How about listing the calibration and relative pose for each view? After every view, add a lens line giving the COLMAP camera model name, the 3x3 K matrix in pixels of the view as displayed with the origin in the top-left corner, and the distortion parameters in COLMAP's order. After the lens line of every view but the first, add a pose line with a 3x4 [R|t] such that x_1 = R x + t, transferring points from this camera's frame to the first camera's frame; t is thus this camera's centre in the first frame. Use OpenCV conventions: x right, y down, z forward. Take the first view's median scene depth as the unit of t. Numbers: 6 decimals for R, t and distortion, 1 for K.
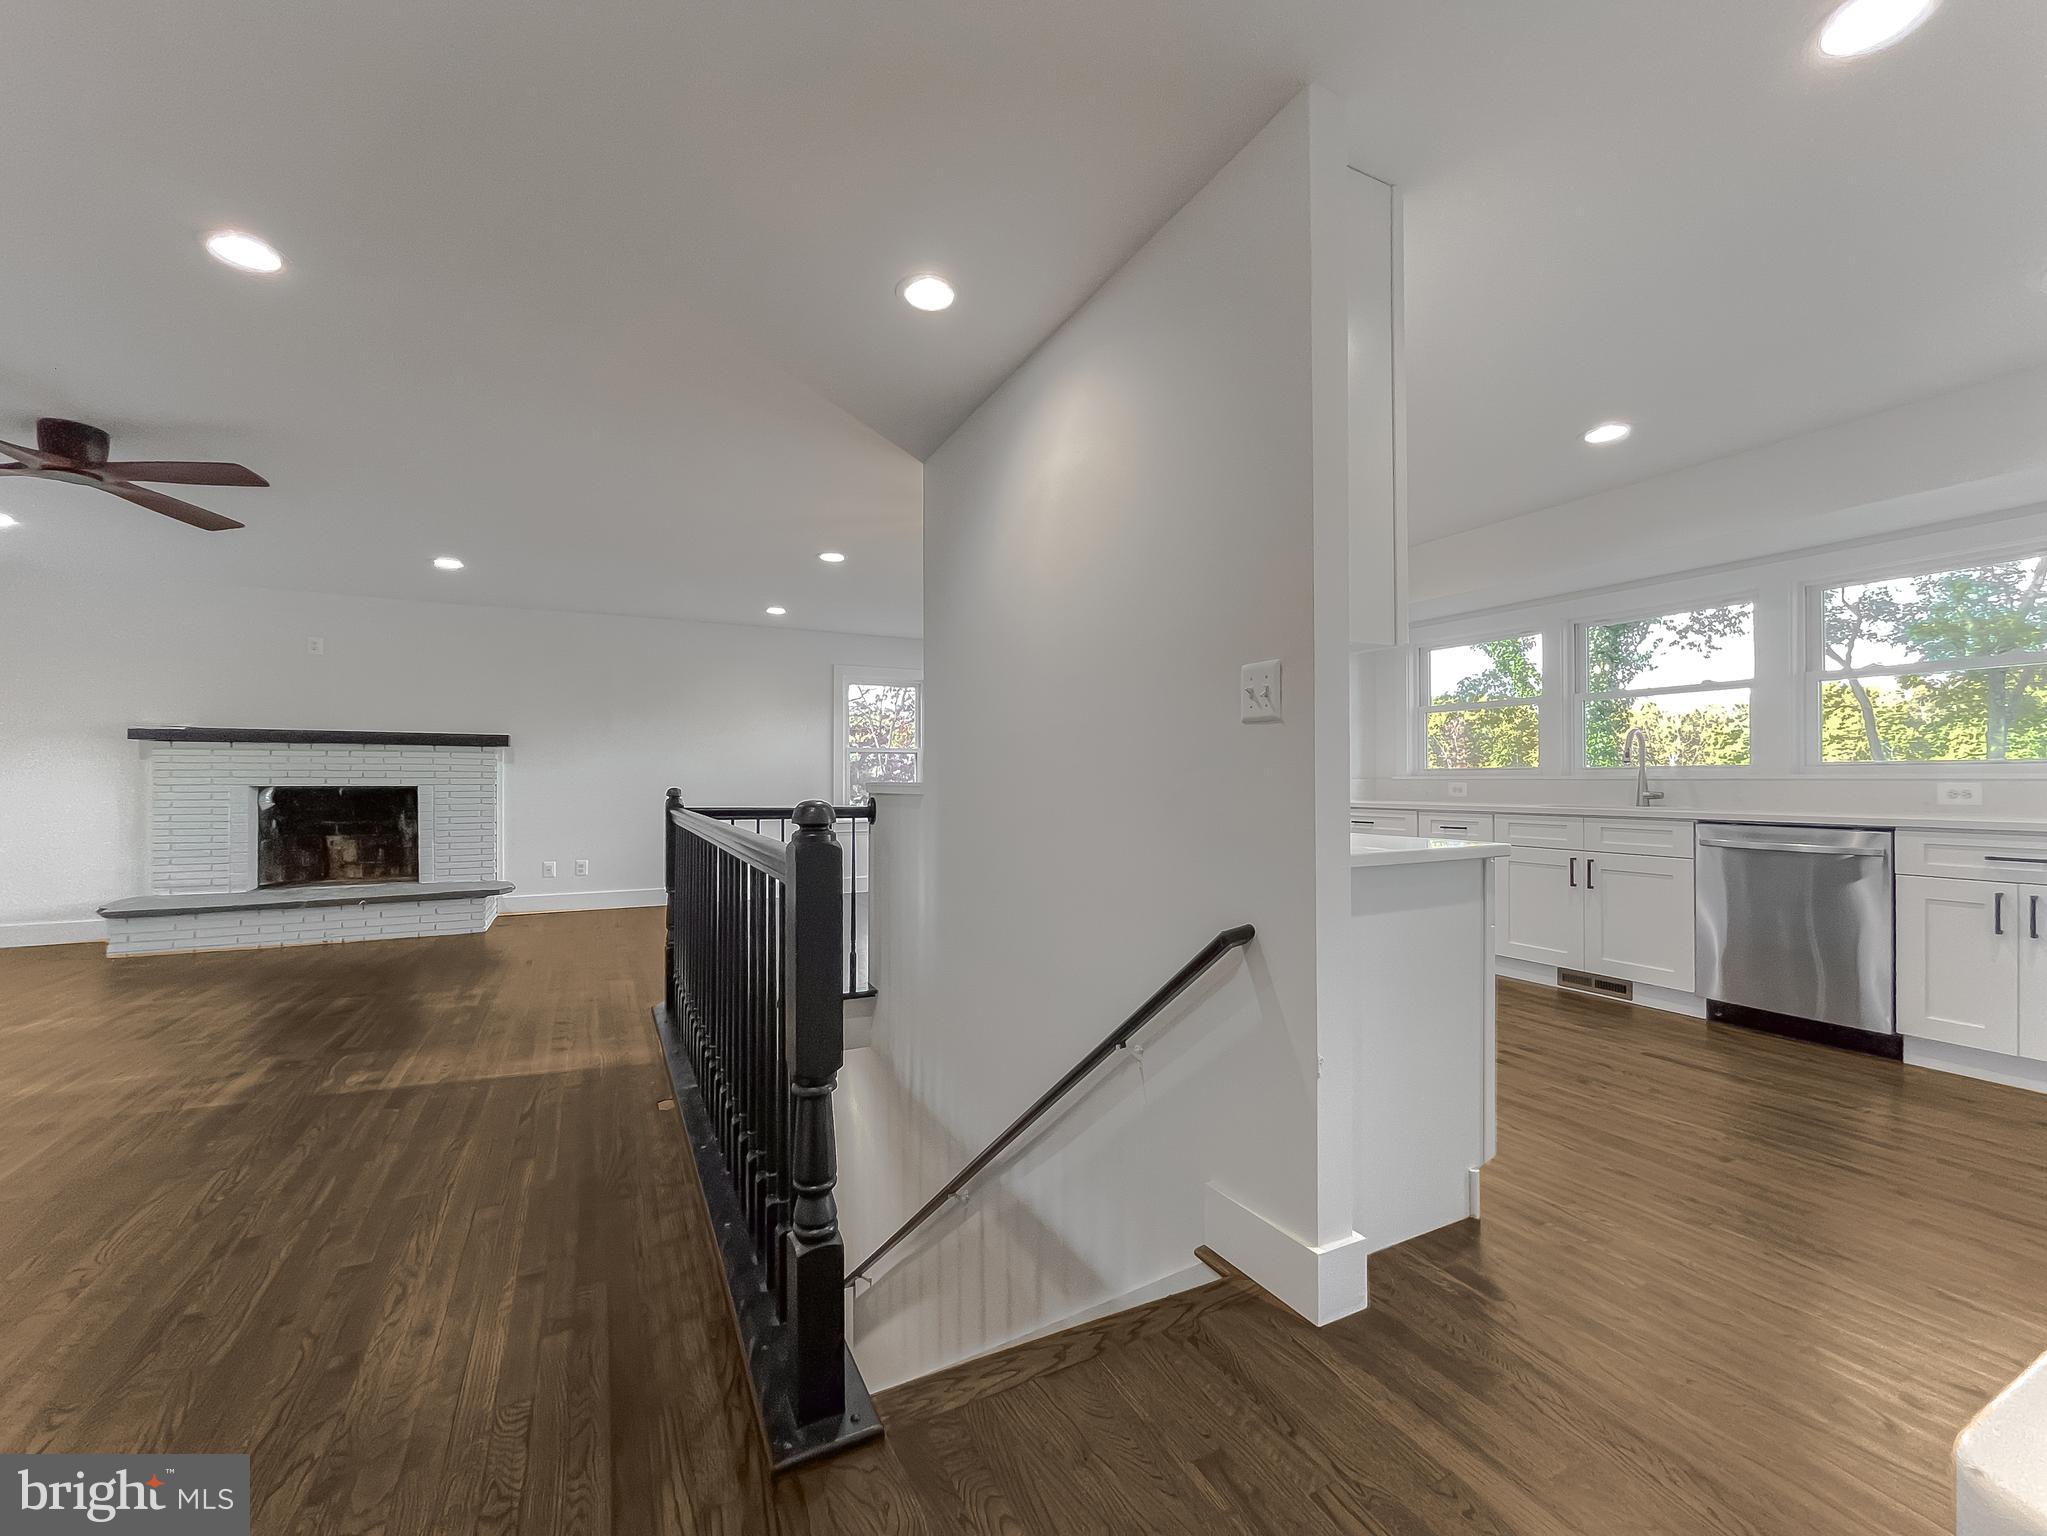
lens RADIAL K [[828.2, 0, 1018.9], [0, 828.2, 782.5], [0, 0, 1]] dist [0.017178, -0.008424]
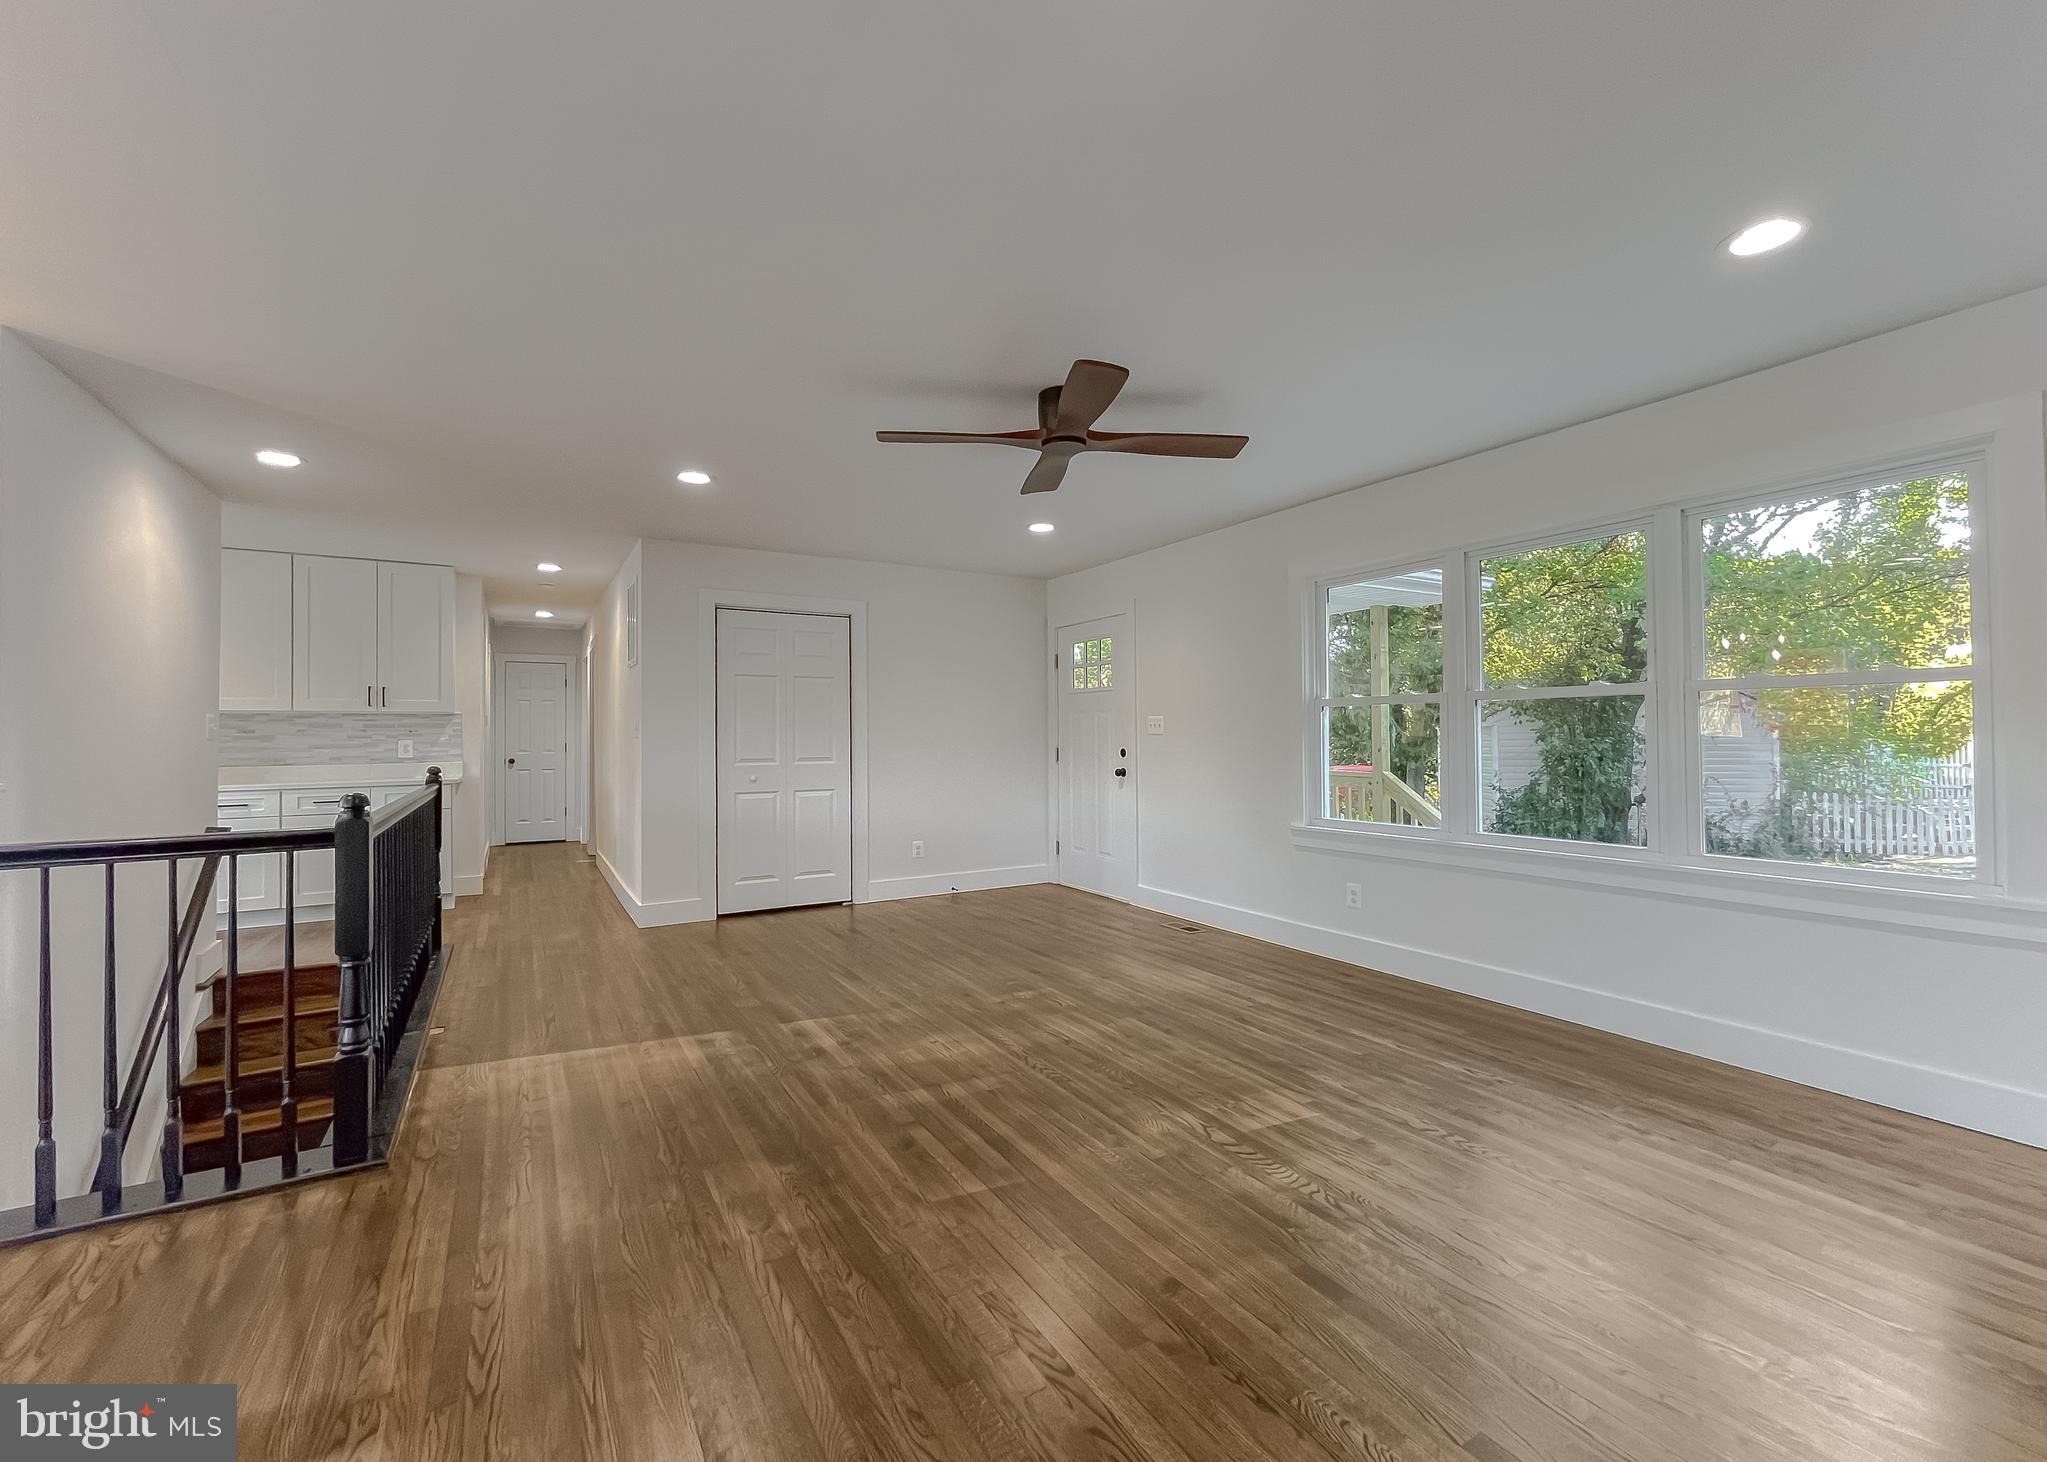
lens RADIAL K [[832.2, 0, 1011.8], [0, 832.2, 728.5], [0, 0, 1]] dist [0.000975, 0.000273]
pose [[-0.997543, 0.008639, -0.069529, -0.564887], [0.009065, 0.999942, -0.005818, -0.022711], [0.069474, -0.006434, -0.997563, 1.086411]]
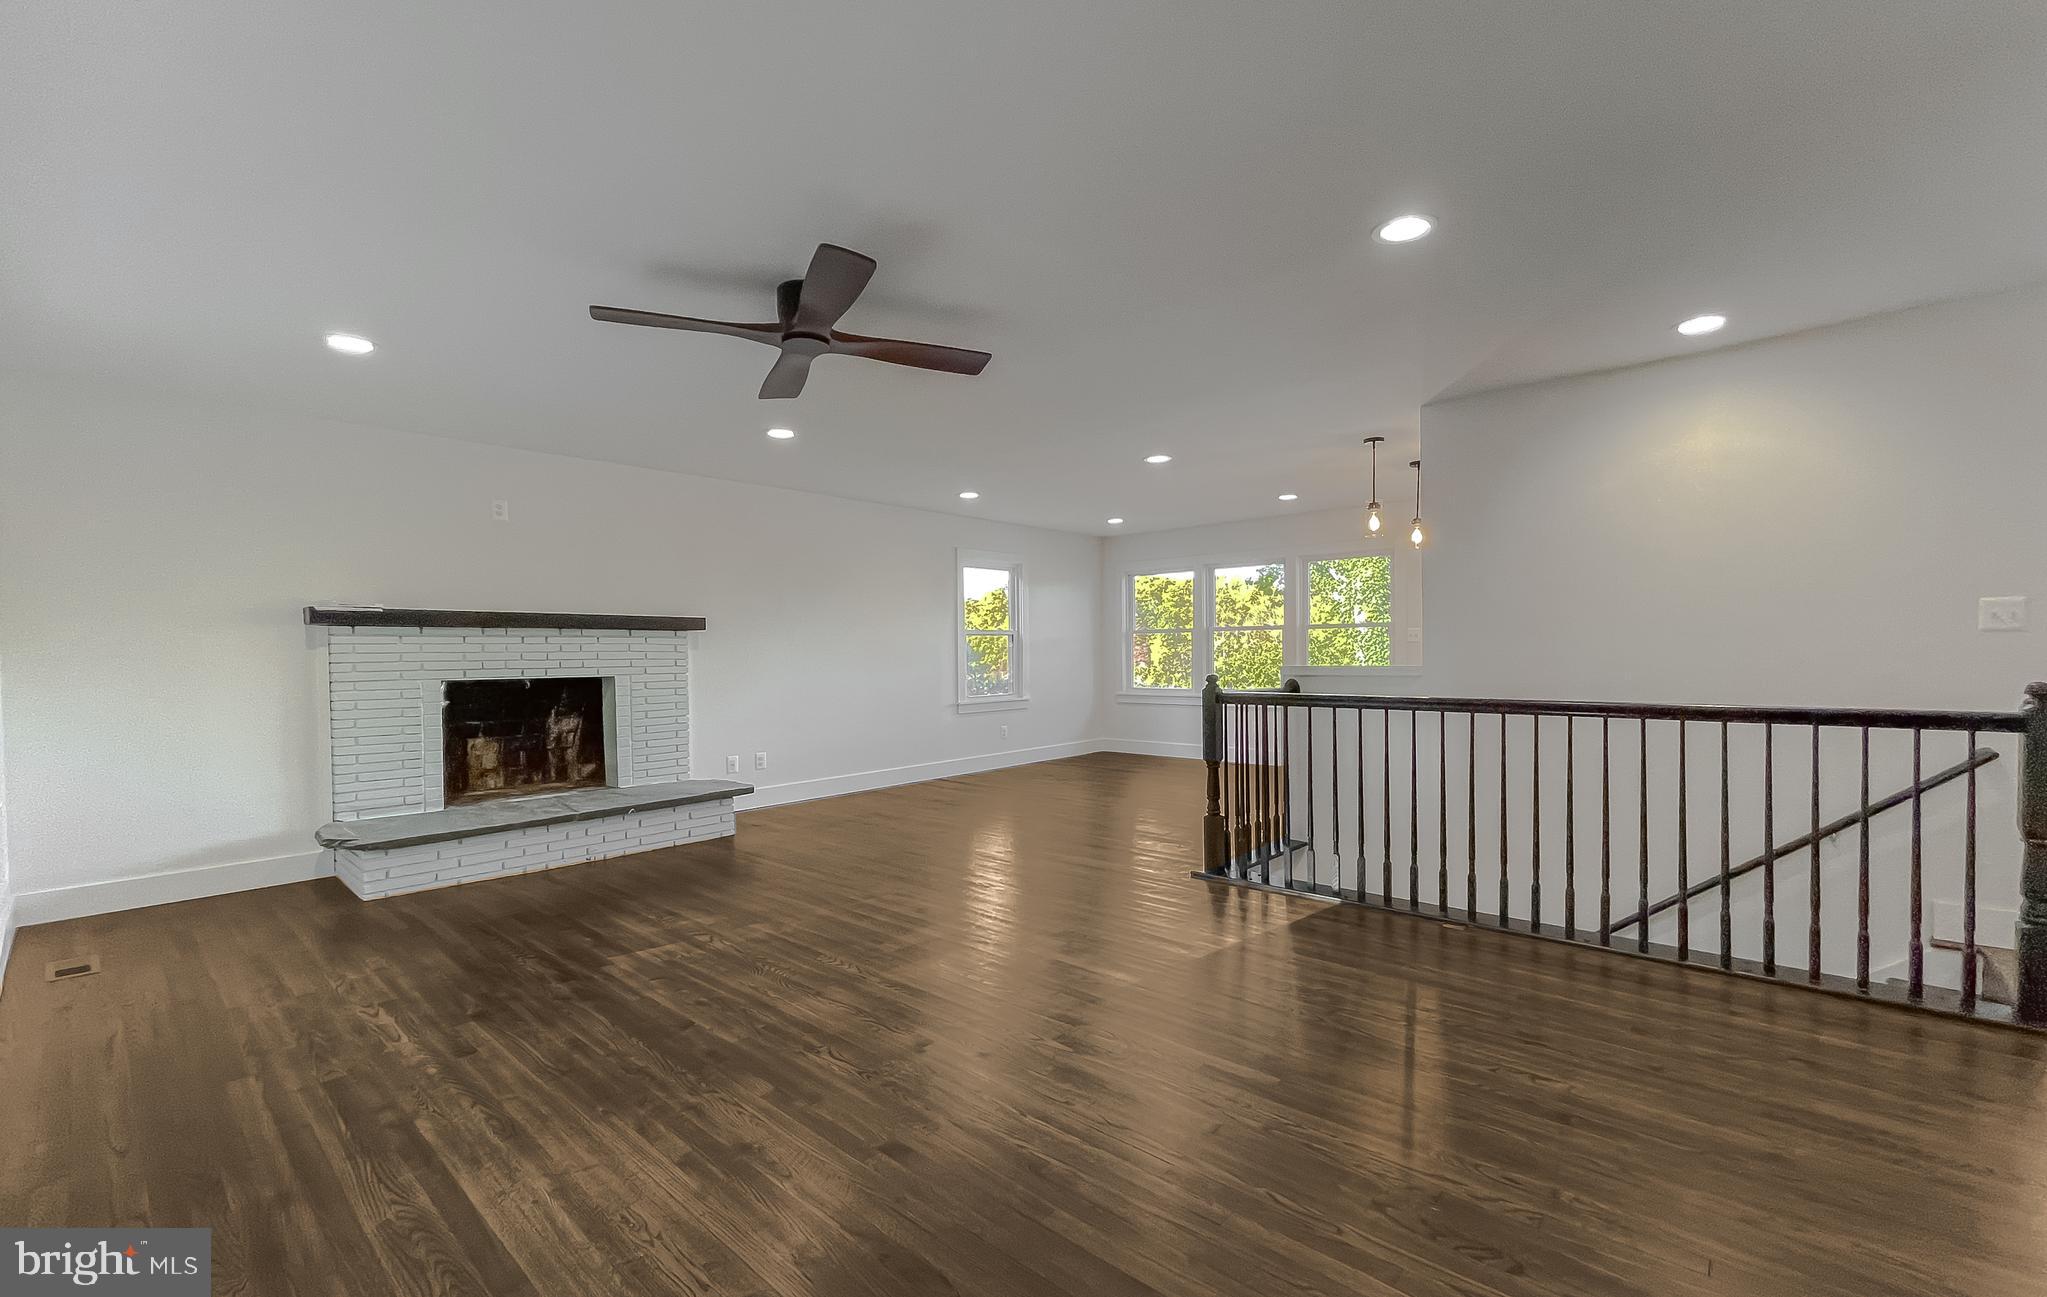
lens RADIAL K [[858.9, 0, 1004.6], [0, 858.9, 657.7], [0, 0, 1]] dist [0.000273, 0.000065]
pose [[0.933675, -0.011498, 0.357937, -0.715319], [0.011267, 0.999933, 0.002729, -0.014135], [-0.357945, 0.001485, 0.933742, 0.018866]]
